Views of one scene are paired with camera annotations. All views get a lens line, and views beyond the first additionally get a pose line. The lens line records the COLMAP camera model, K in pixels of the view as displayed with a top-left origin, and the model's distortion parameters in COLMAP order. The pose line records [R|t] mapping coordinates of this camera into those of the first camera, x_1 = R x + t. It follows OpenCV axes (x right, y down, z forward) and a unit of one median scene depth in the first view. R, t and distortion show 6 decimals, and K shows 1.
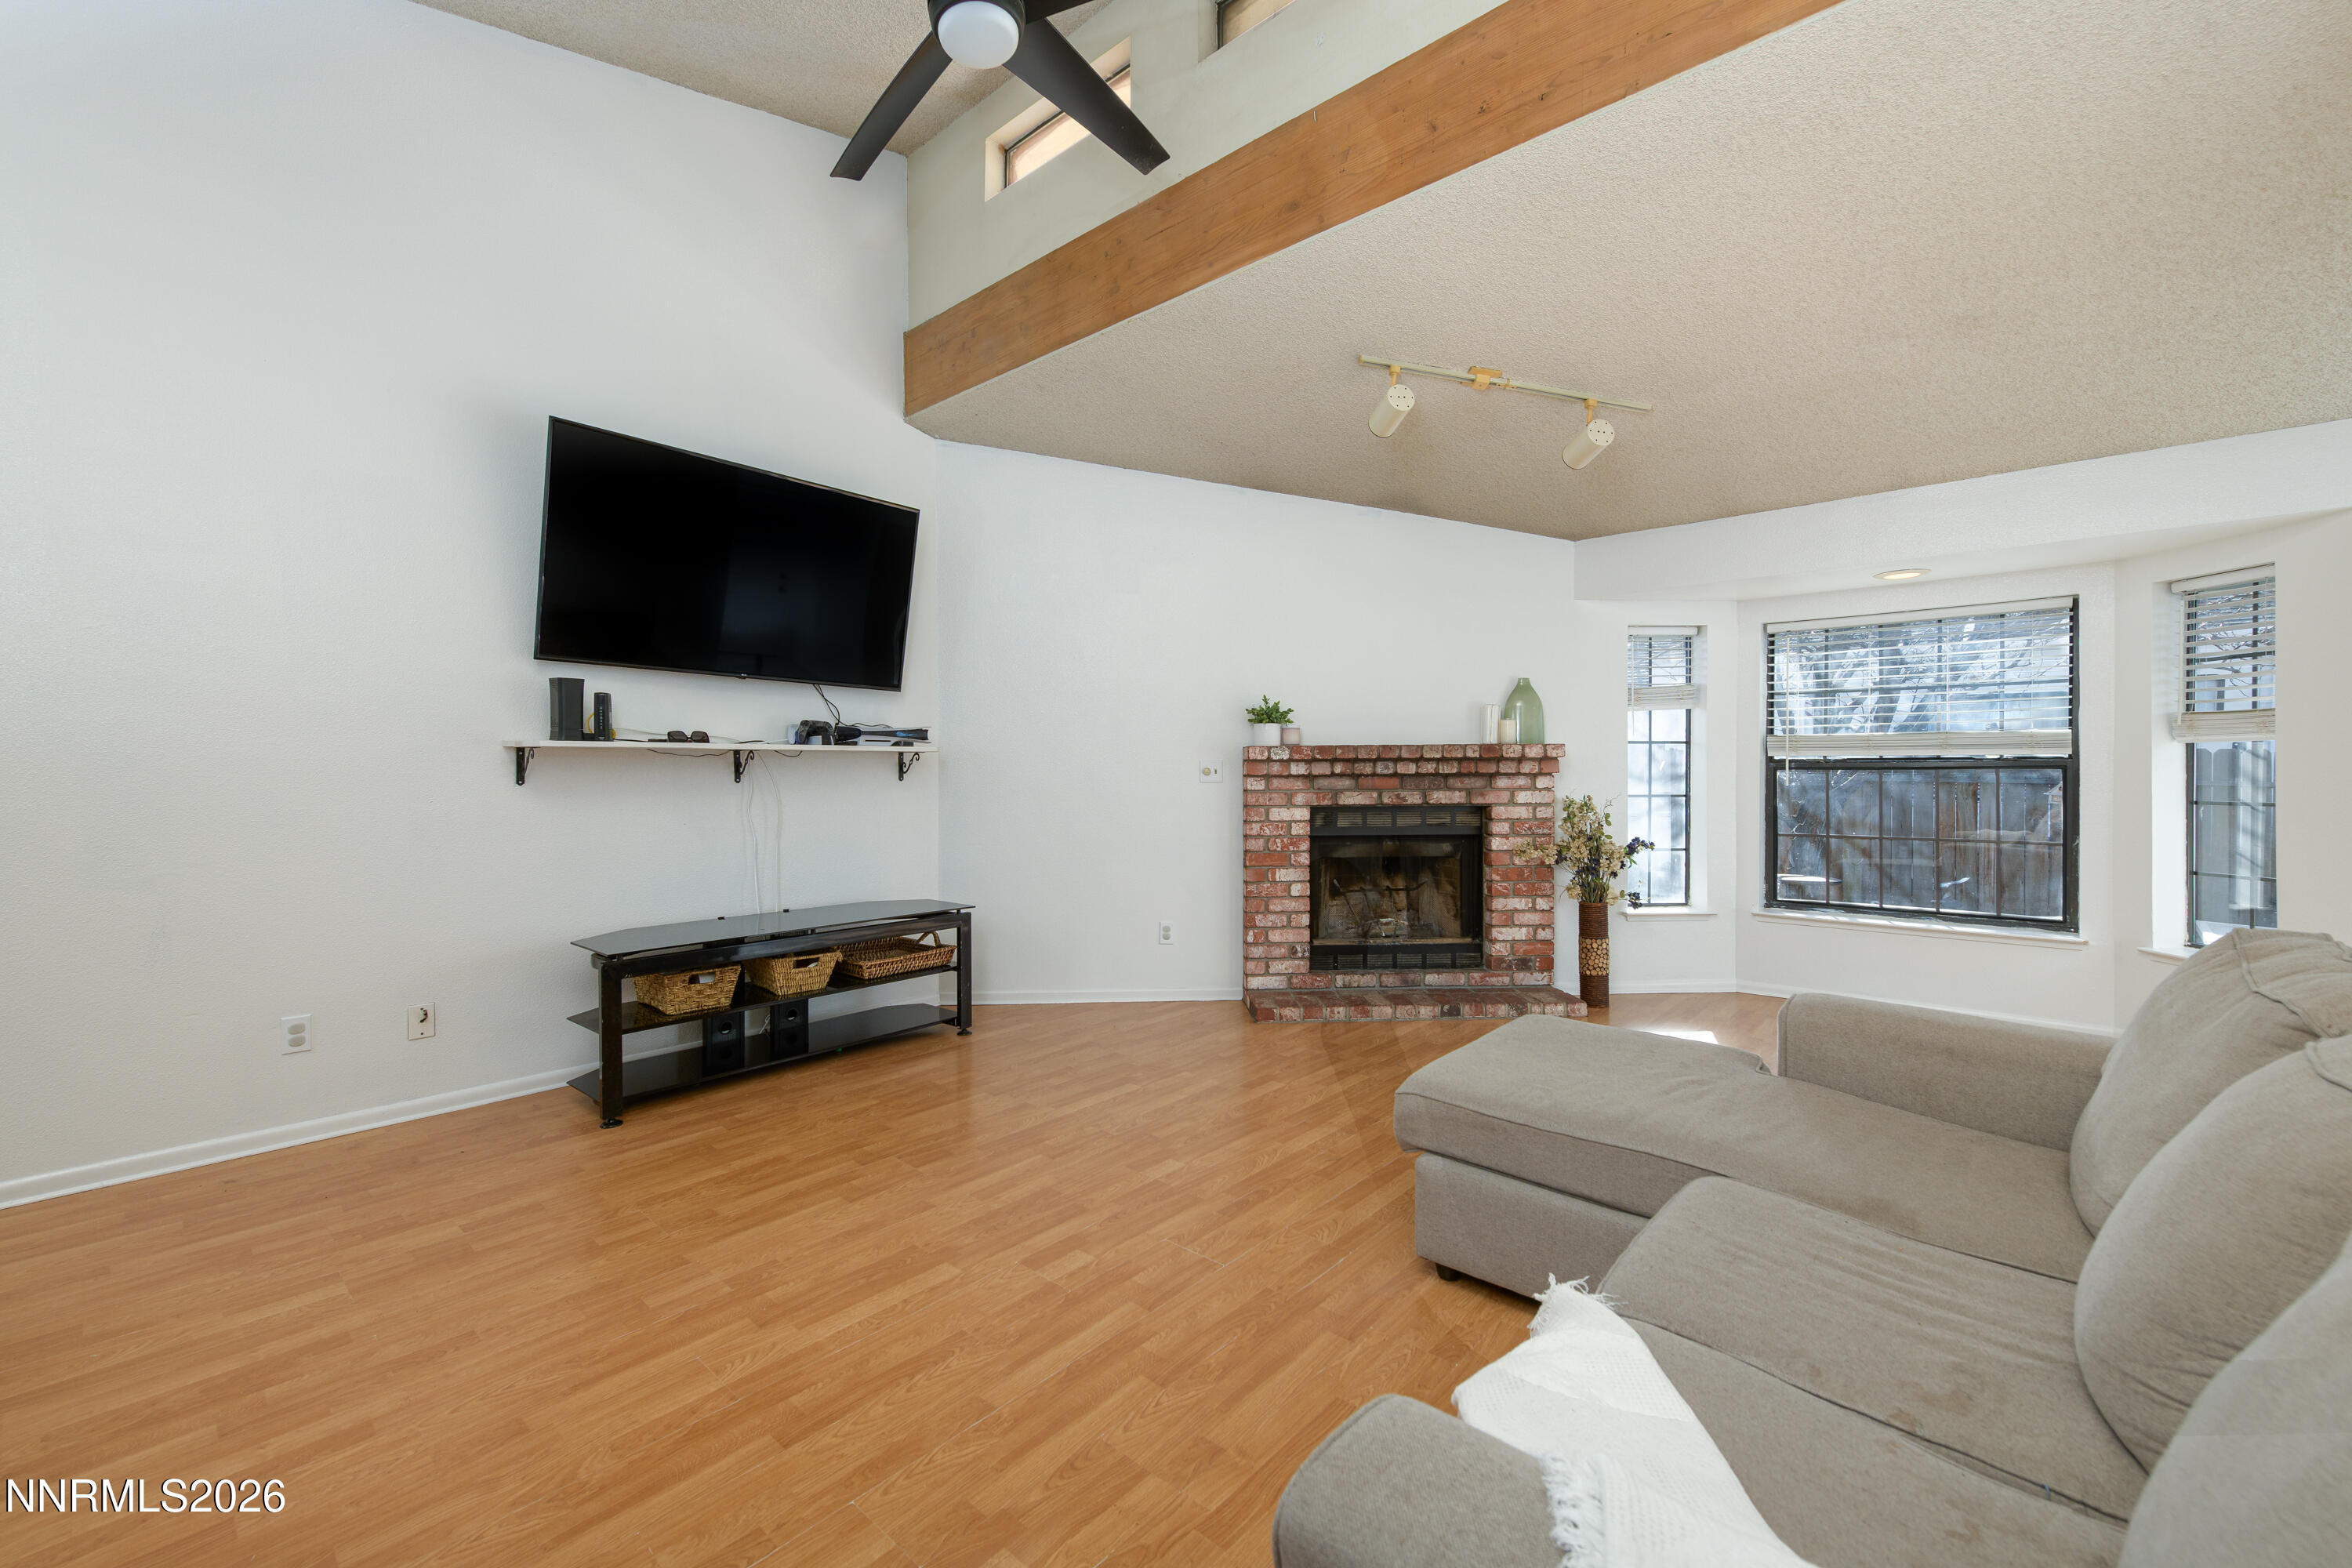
lens RADIAL K [[941.5, 0, 1166.6], [0, 941.5, 779.9], [0, 0, 1]] dist [0.005163, -0.001080]
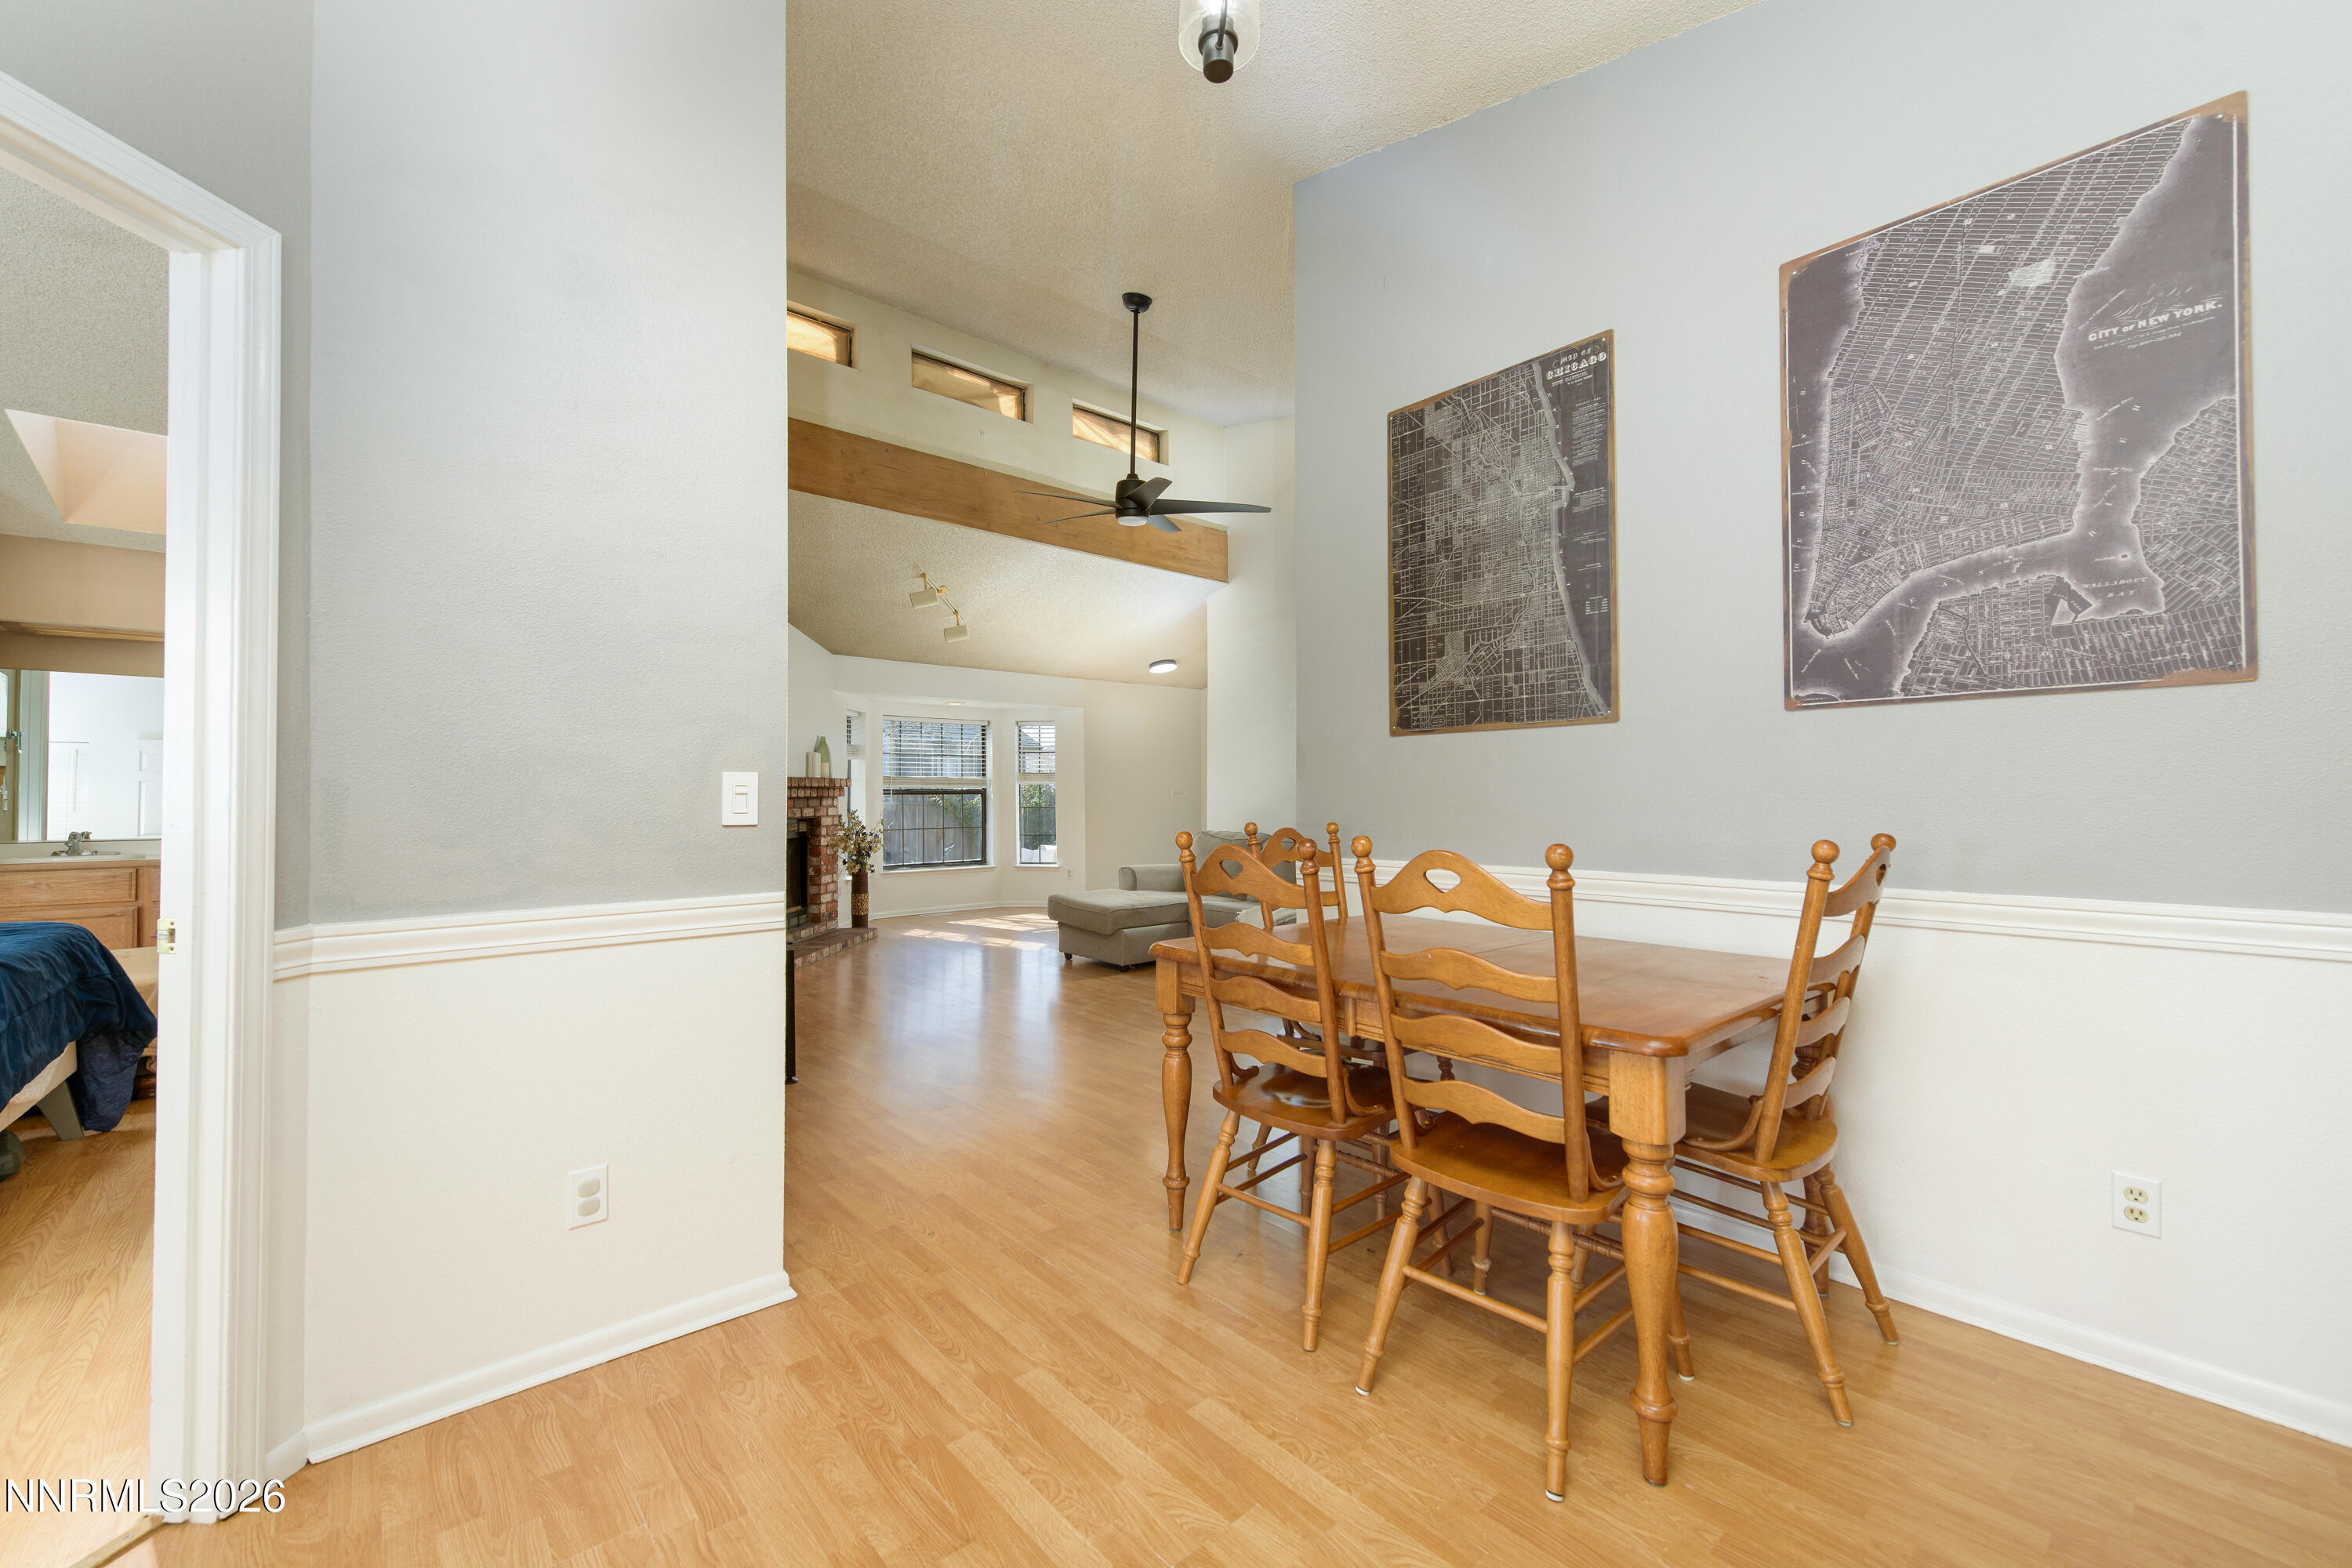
lens RADIAL K [[941.5, 0, 1180.4], [0, 941.5, 783.7], [0, 0, 1]] dist [0.005163, -0.001080]
pose [[0.101435, 0.012940, 0.994758, -1.165442], [0.011616, 0.999832, -0.014190, 0.000374], [-0.994774, 0.012995, 0.101268, 0.246887]]
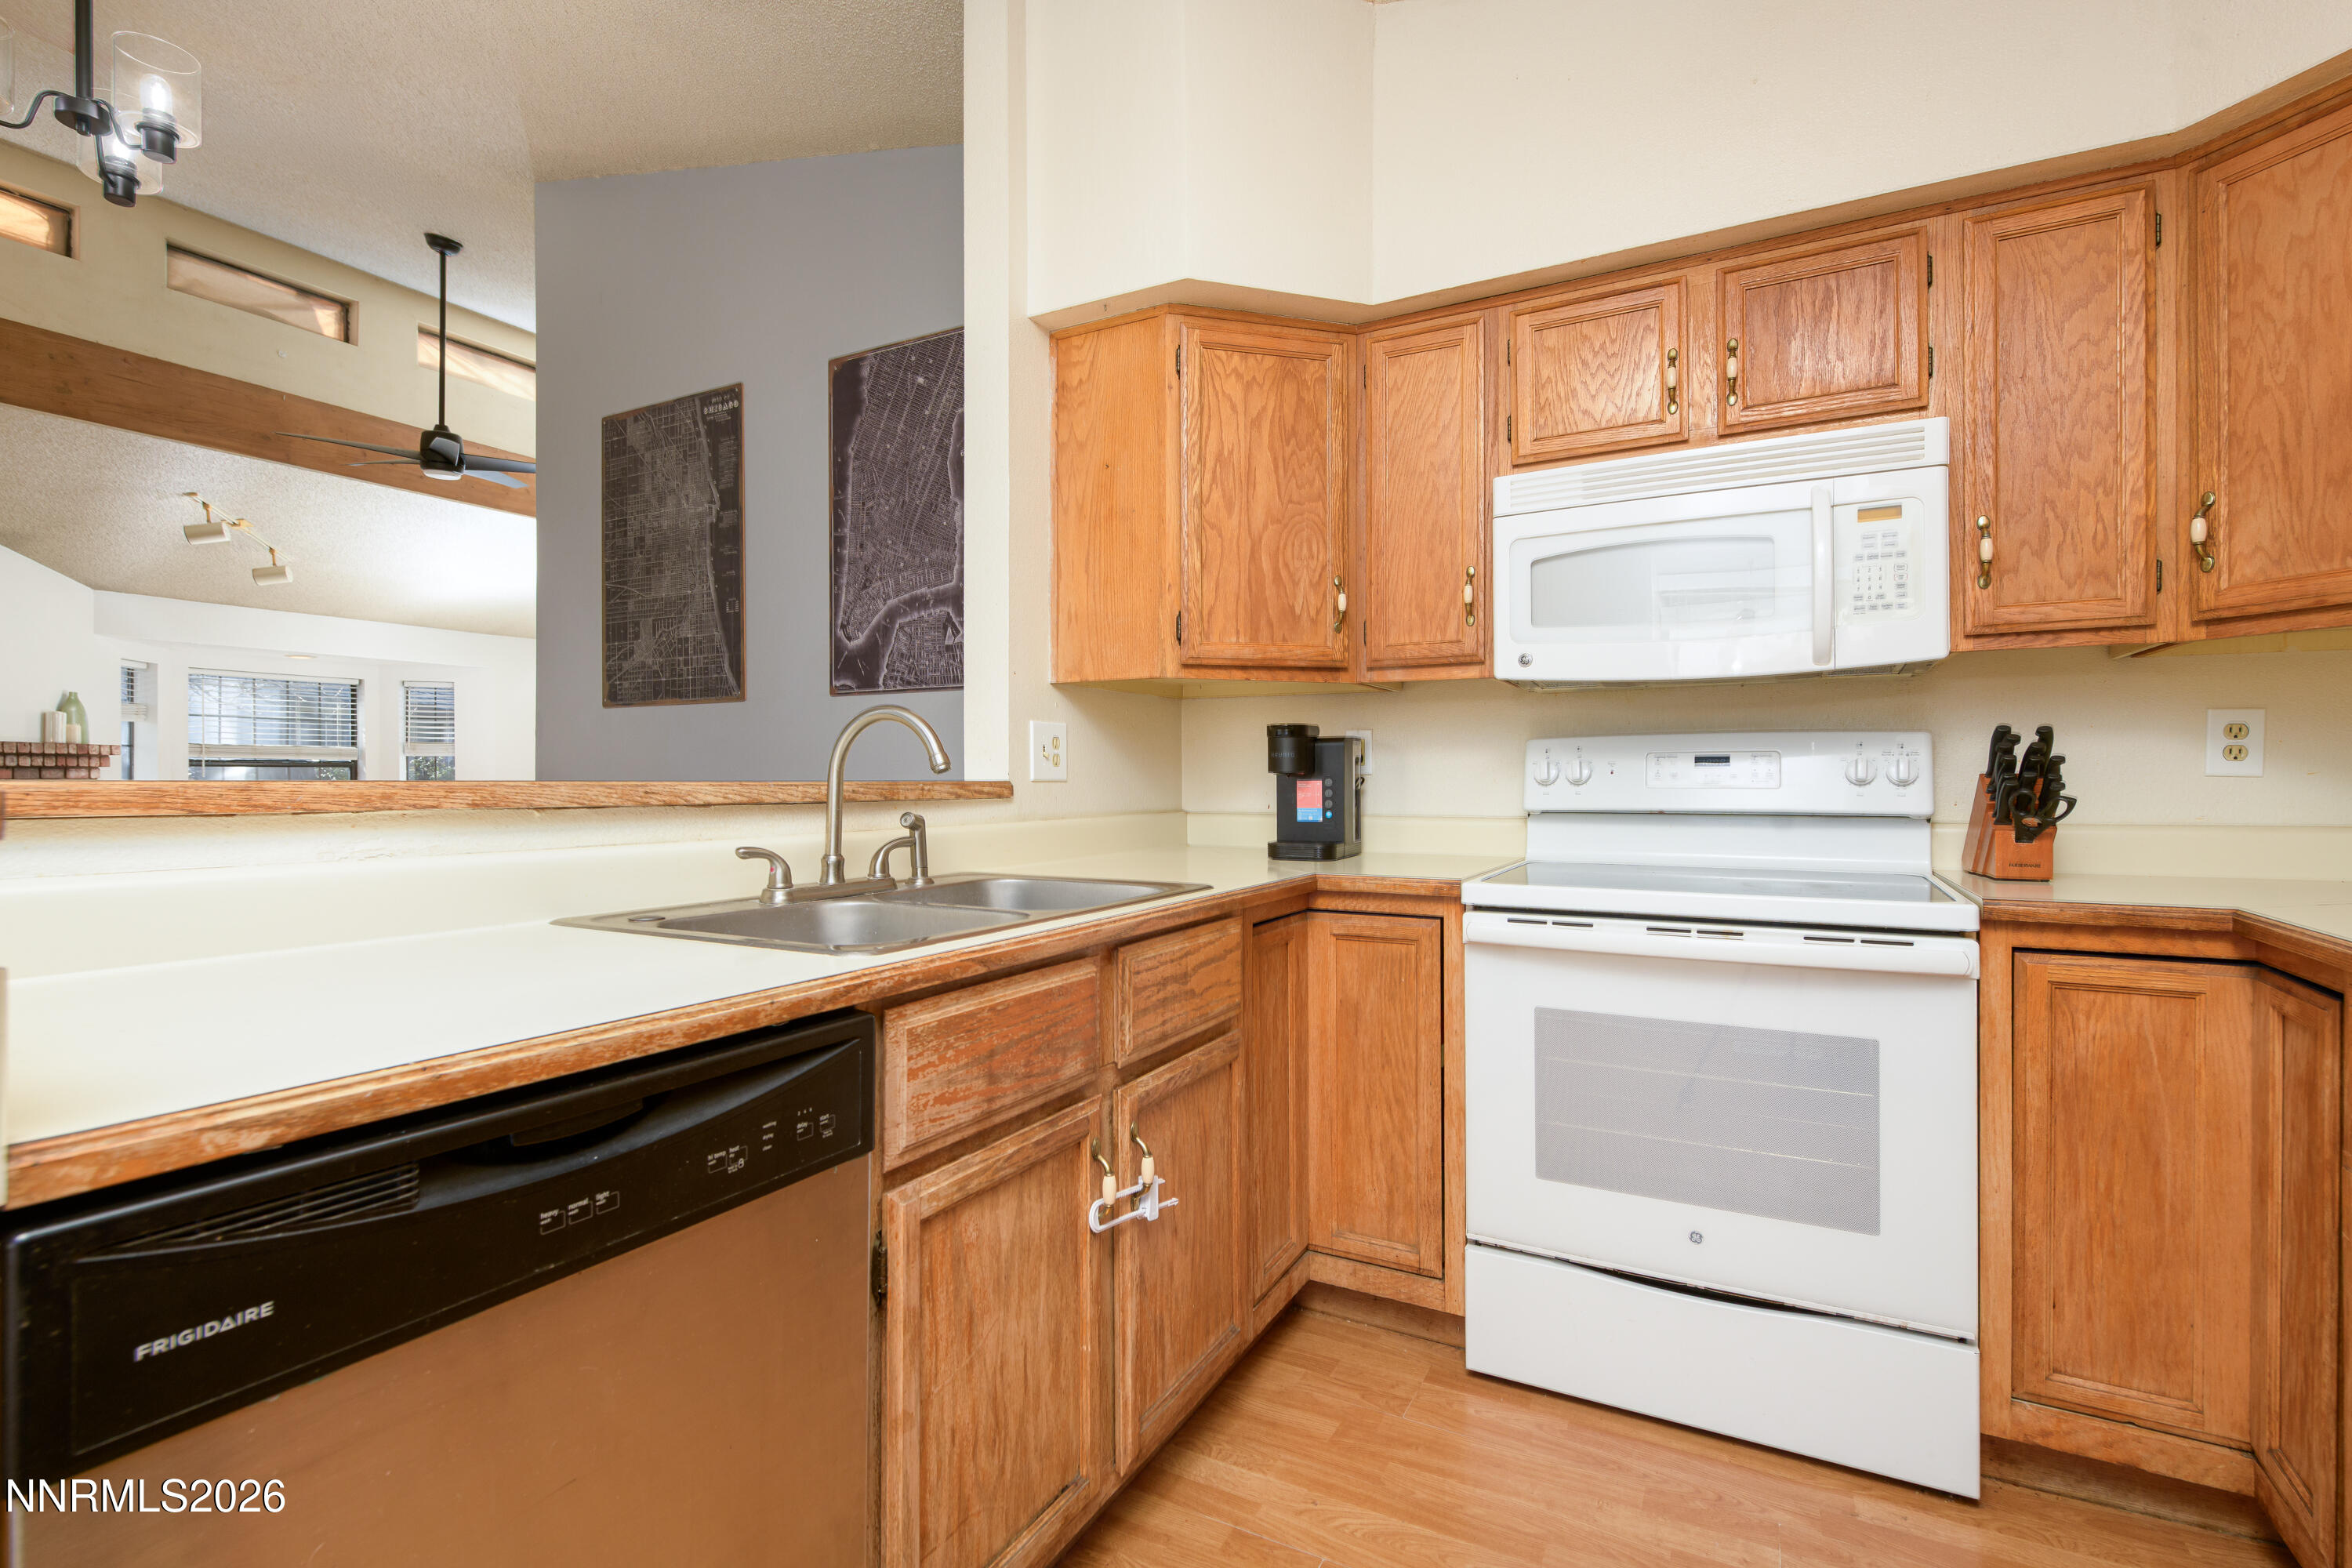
lens RADIAL K [[1063.5, 0, 1170.3], [0, 1063.5, 775.9], [0, 0, 1]] dist [0.004417, -0.002694]
pose [[-0.257147, 0.000892, 0.966372, -1.428254], [0.008256, 0.999965, 0.001274, 0.016047], [-0.966337, 0.008305, -0.257146, -0.064131]]
